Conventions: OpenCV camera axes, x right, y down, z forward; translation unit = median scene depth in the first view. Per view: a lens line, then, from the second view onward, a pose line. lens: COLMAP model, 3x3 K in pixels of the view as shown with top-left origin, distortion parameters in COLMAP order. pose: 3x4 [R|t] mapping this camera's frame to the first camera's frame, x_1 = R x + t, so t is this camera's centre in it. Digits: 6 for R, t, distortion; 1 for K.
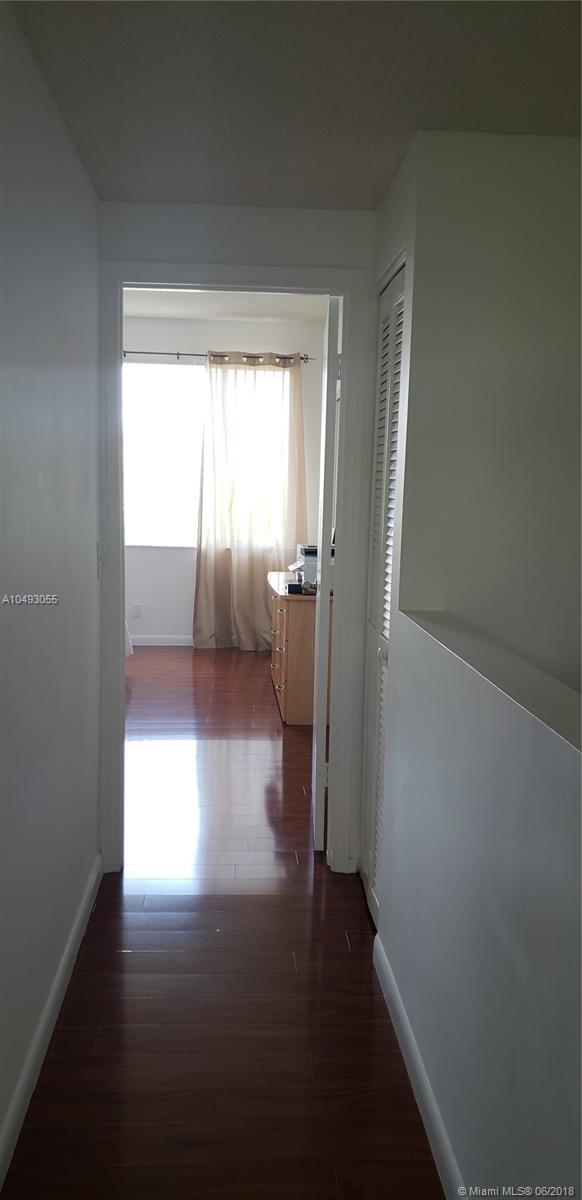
lens RADIAL K [[917.0, 0, 290.1], [0, 917.0, 588.5], [0, 0, 1]] dist [0.117394, -0.164477]
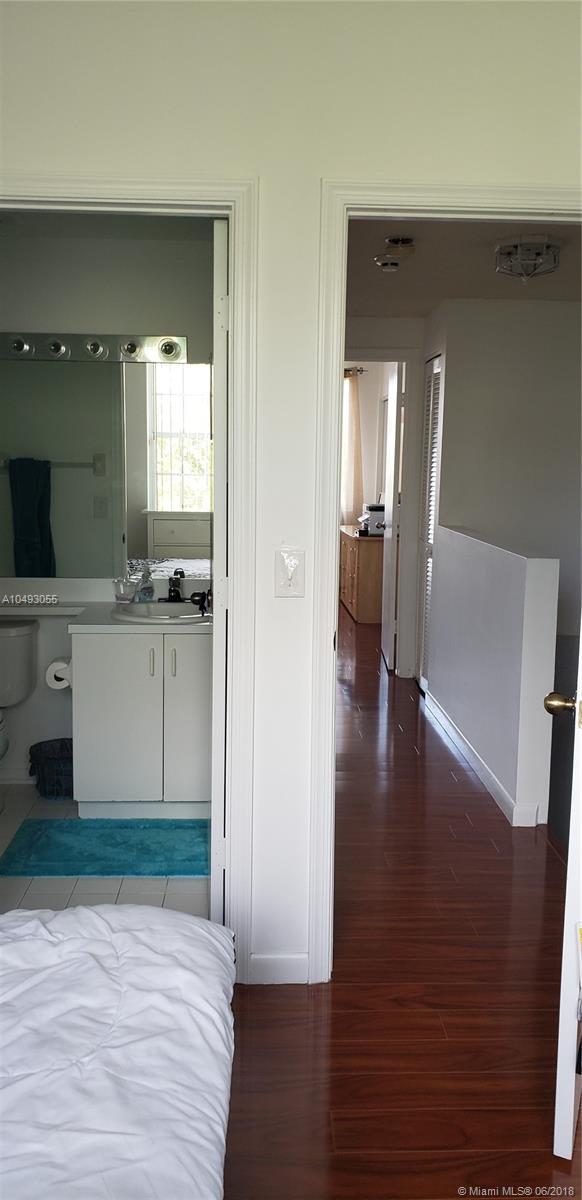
lens RADIAL K [[917.0, 0, 290.1], [0, 917.0, 588.5], [0, 0, 1]] dist [0.117394, -0.164477]
pose [[0.999656, -0.008962, -0.024630, -0.118079], [0.009575, 0.999644, 0.024904, 0.079184], [0.024398, -0.025132, 0.999386, -0.774491]]
